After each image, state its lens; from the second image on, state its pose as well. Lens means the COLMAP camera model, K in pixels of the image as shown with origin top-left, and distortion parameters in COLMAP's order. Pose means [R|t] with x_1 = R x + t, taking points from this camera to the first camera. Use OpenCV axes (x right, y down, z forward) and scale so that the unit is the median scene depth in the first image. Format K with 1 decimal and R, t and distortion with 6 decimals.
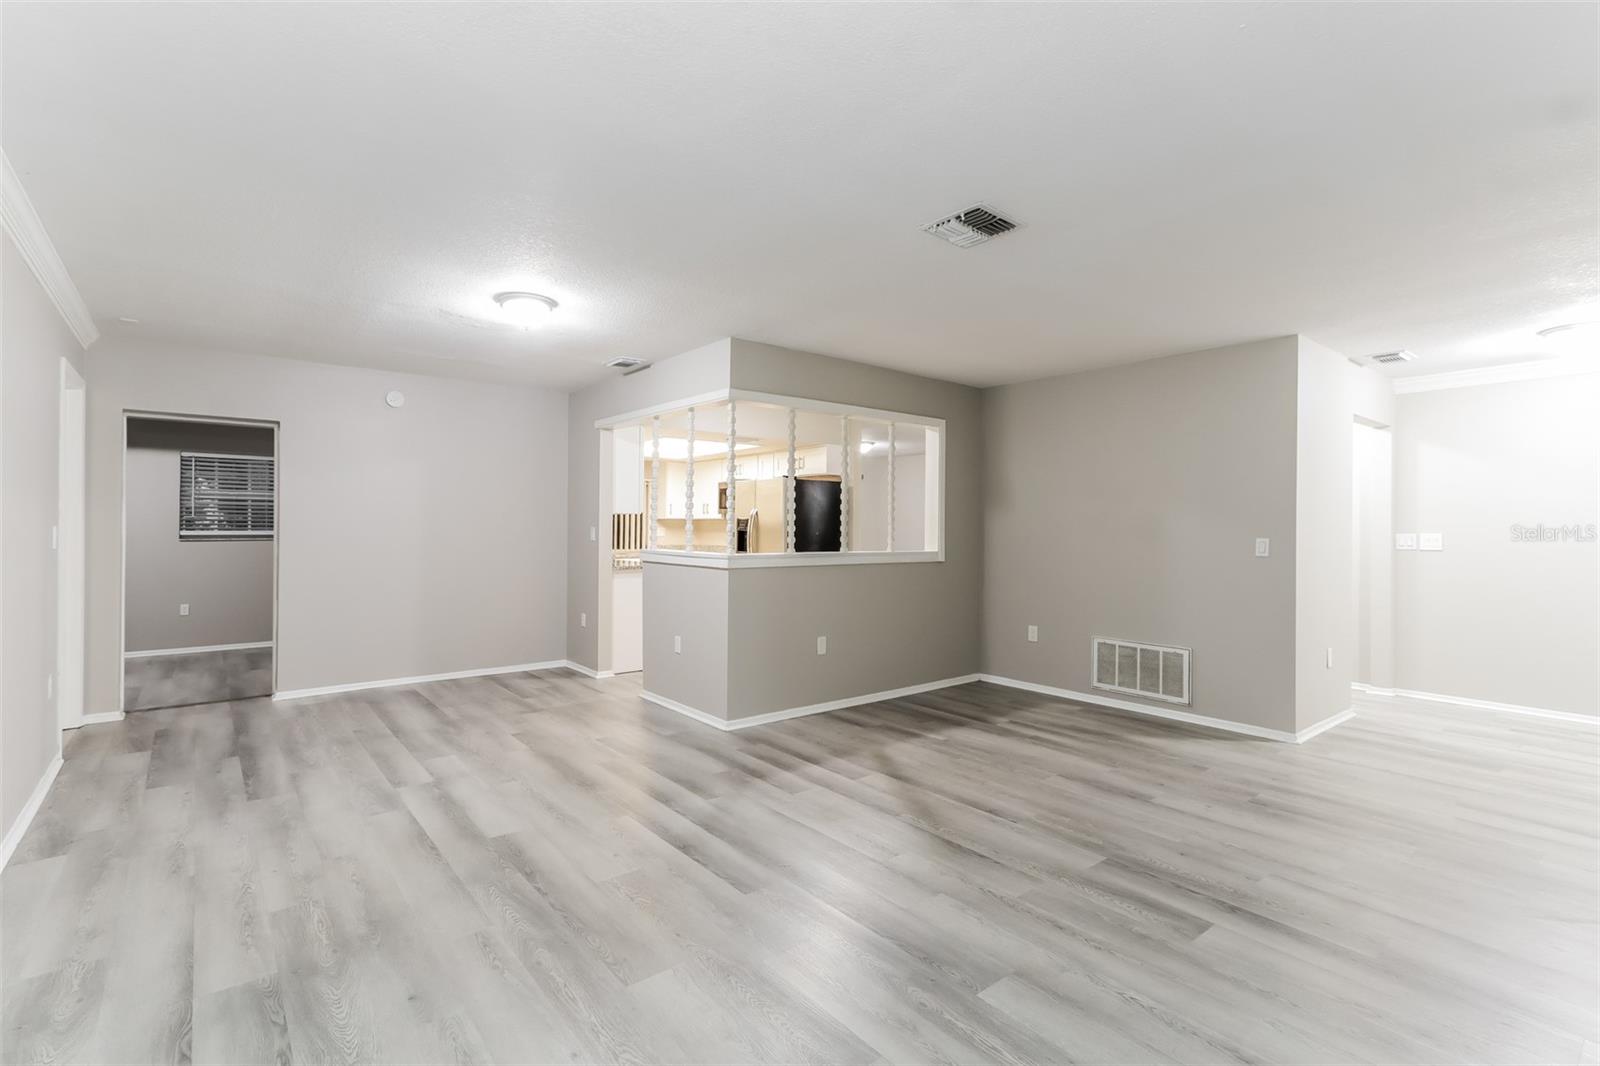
lens RADIAL K [[737.4, 0, 786.6], [0, 737.4, 546.8], [0, 0, 1]] dist [0.017484, 0.000357]
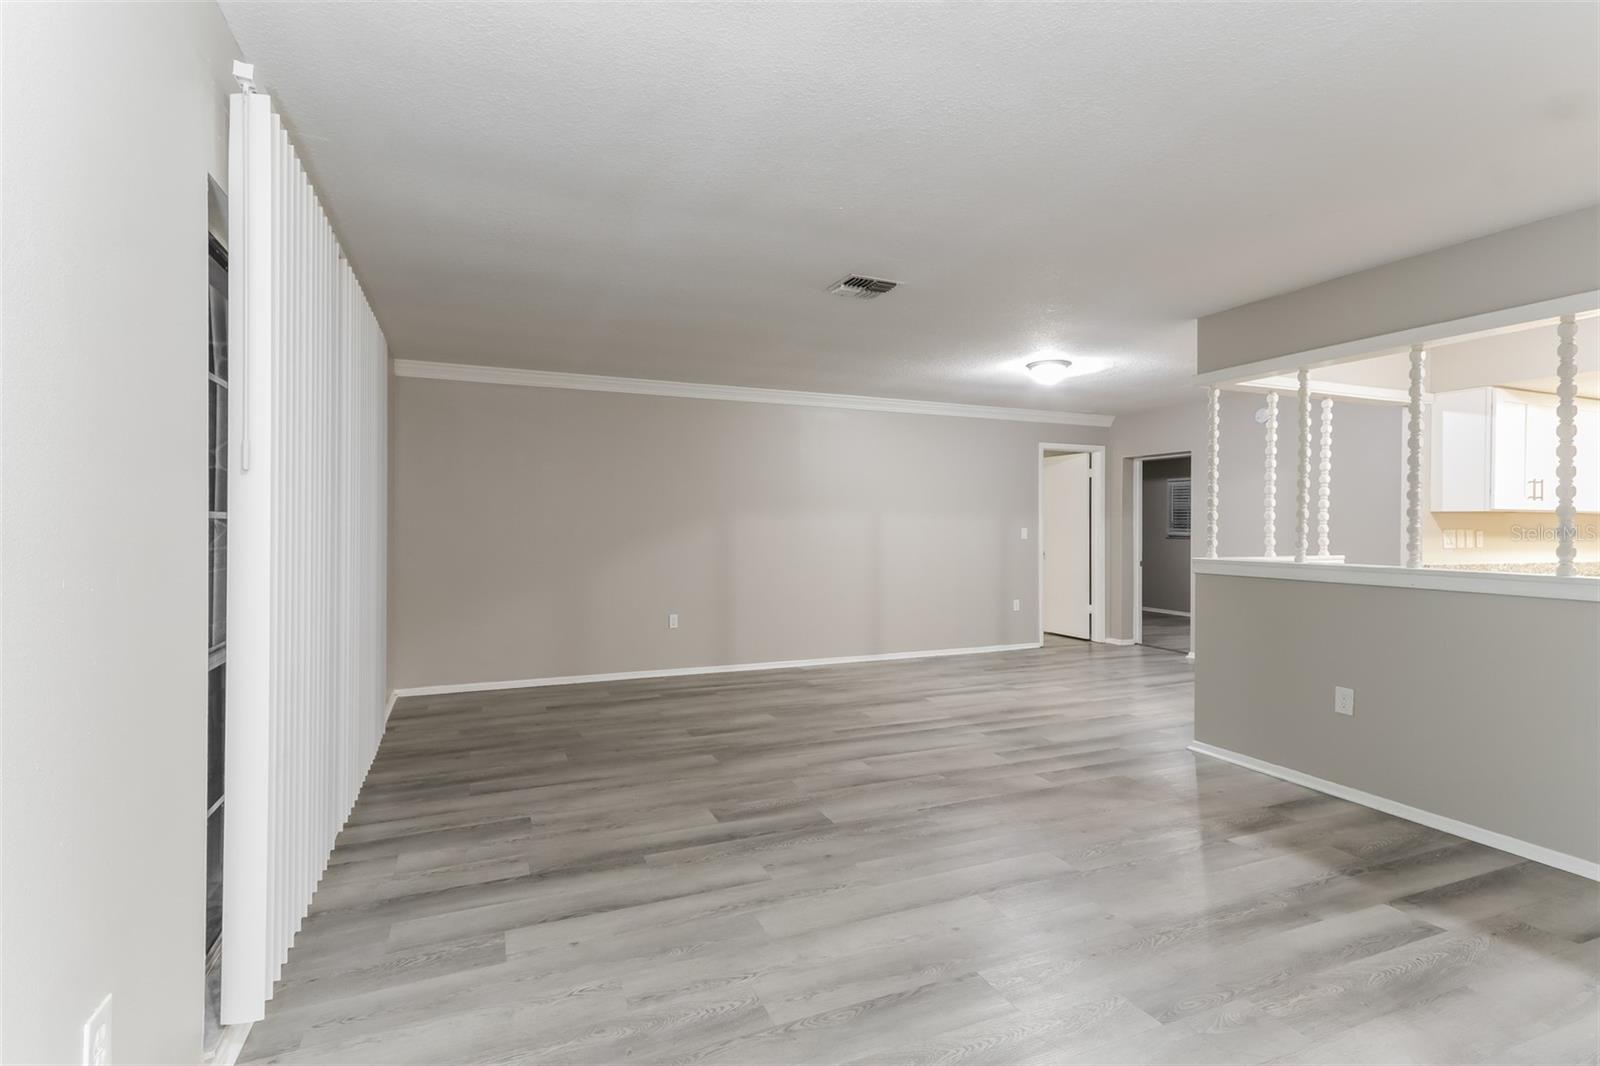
lens RADIAL K [[737.4, 0, 788.9], [0, 737.4, 522.5], [0, 0, 1]] dist [0.017484, 0.000357]
pose [[-0.271993, -0.011379, -0.962232, 1.266995], [-0.029031, 0.999572, -0.003615, -0.020600], [0.961861, 0.026951, -0.272206, 1.019996]]
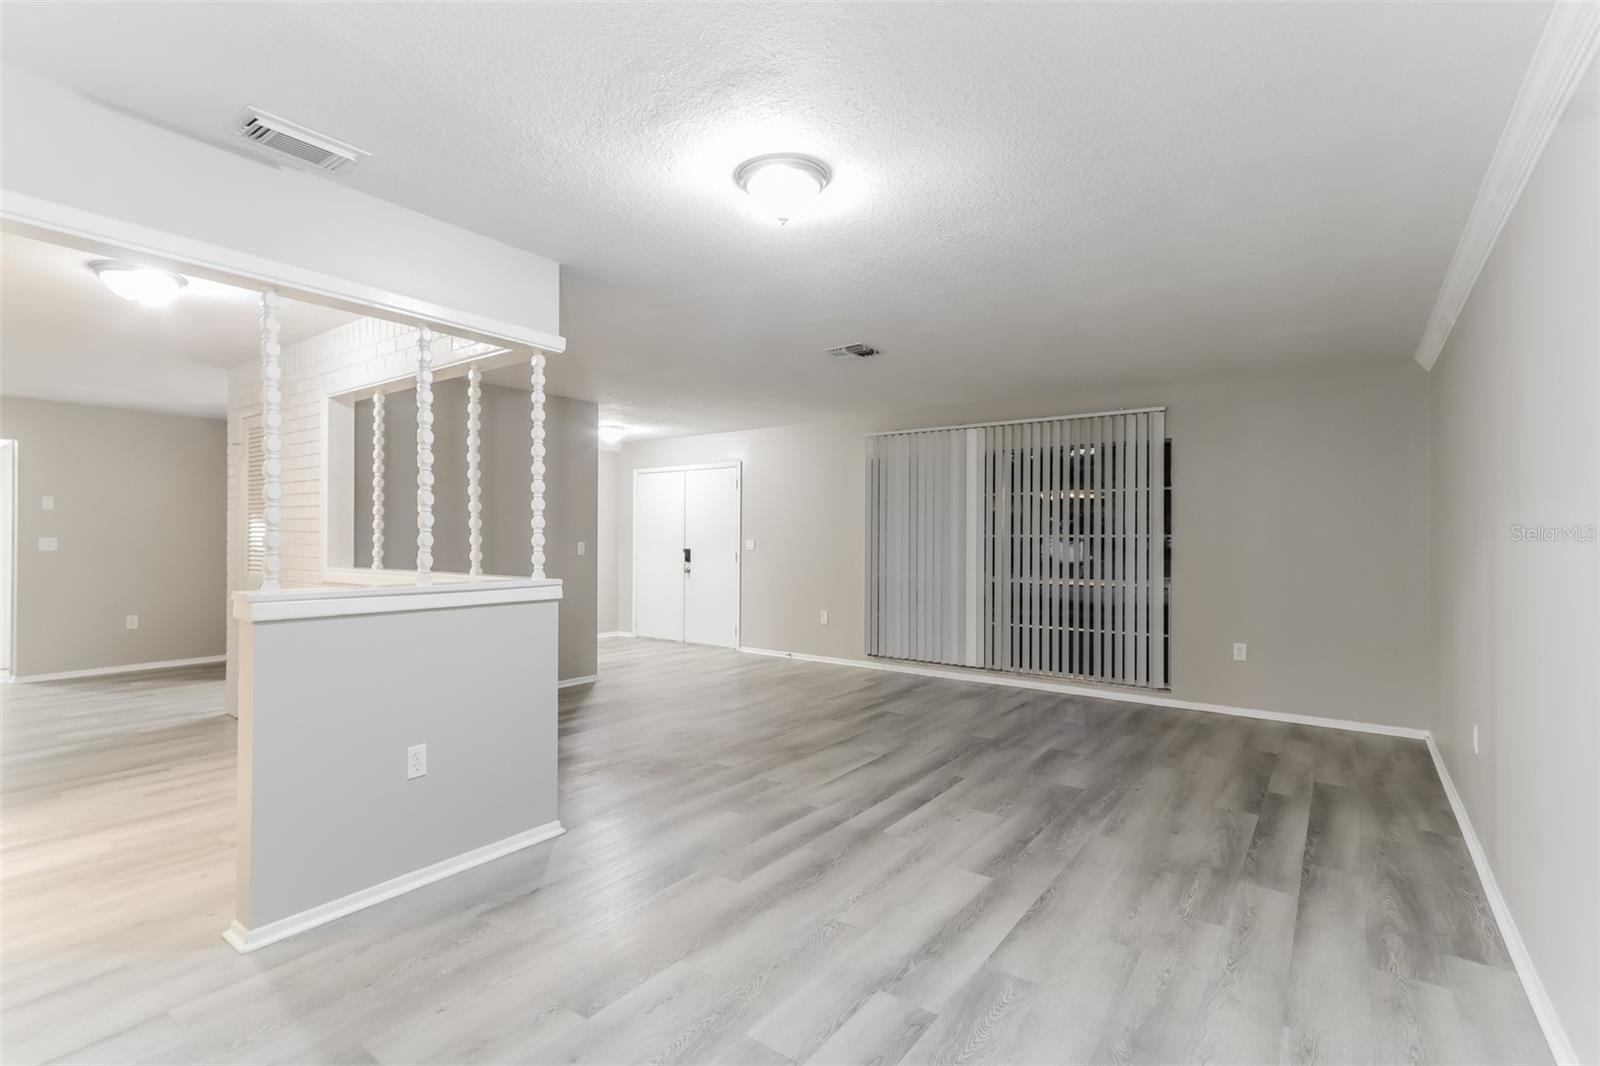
lens RADIAL K [[737.4, 0, 786.6], [0, 737.4, 537.4], [0, 0, 1]] dist [0.017484, 0.000357]
pose [[-0.254954, -0.008556, 0.966915, -1.079136], [0.017037, 0.999766, 0.013339, -0.045720], [-0.966803, 0.019874, -0.254748, 1.295630]]
